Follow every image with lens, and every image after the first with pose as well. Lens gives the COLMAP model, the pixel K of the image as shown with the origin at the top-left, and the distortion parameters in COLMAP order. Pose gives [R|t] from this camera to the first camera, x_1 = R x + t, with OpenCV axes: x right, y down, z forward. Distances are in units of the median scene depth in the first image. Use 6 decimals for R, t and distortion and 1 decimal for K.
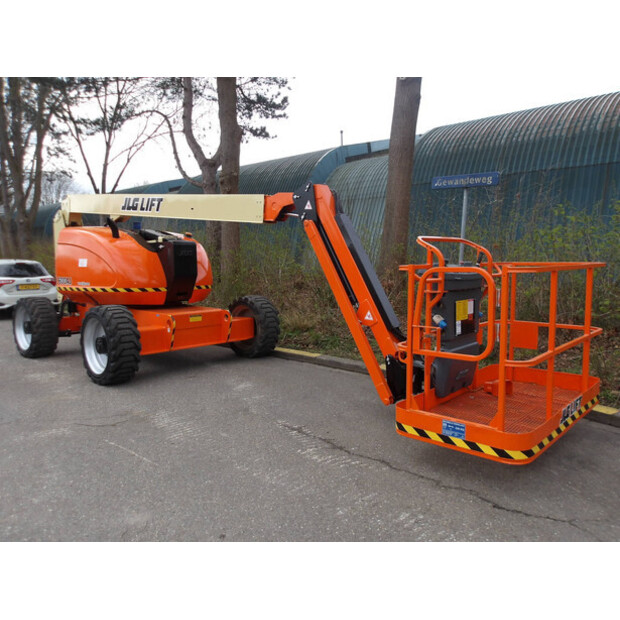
lens RADIAL K [[504.3, 0, 309.3], [0, 504.3, 310.0], [0, 0, 1]] dist [-0.003098, -0.005457]
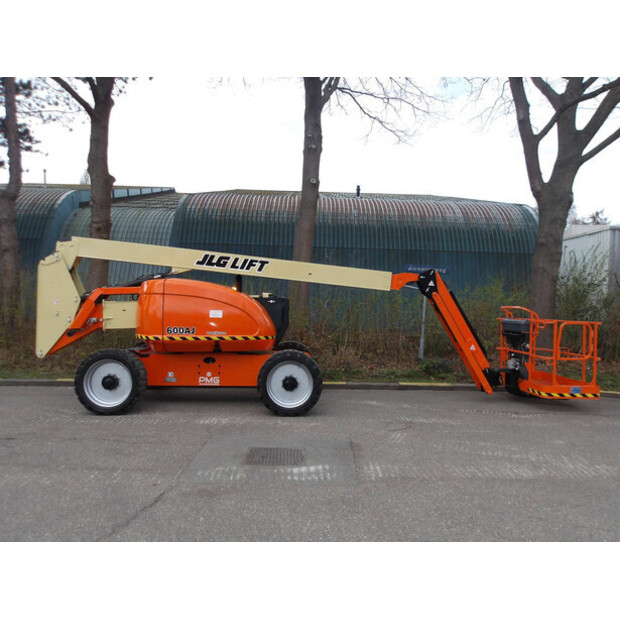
lens RADIAL K [[504.3, 0, 308.0], [0, 504.3, 311.4], [0, 0, 1]] dist [-0.003098, -0.005457]
pose [[0.698874, 0.017197, 0.715038, -1.067777], [0.048159, 0.996311, -0.071031, -0.011987], [-0.713621, 0.084077, 0.695468, 0.101879]]
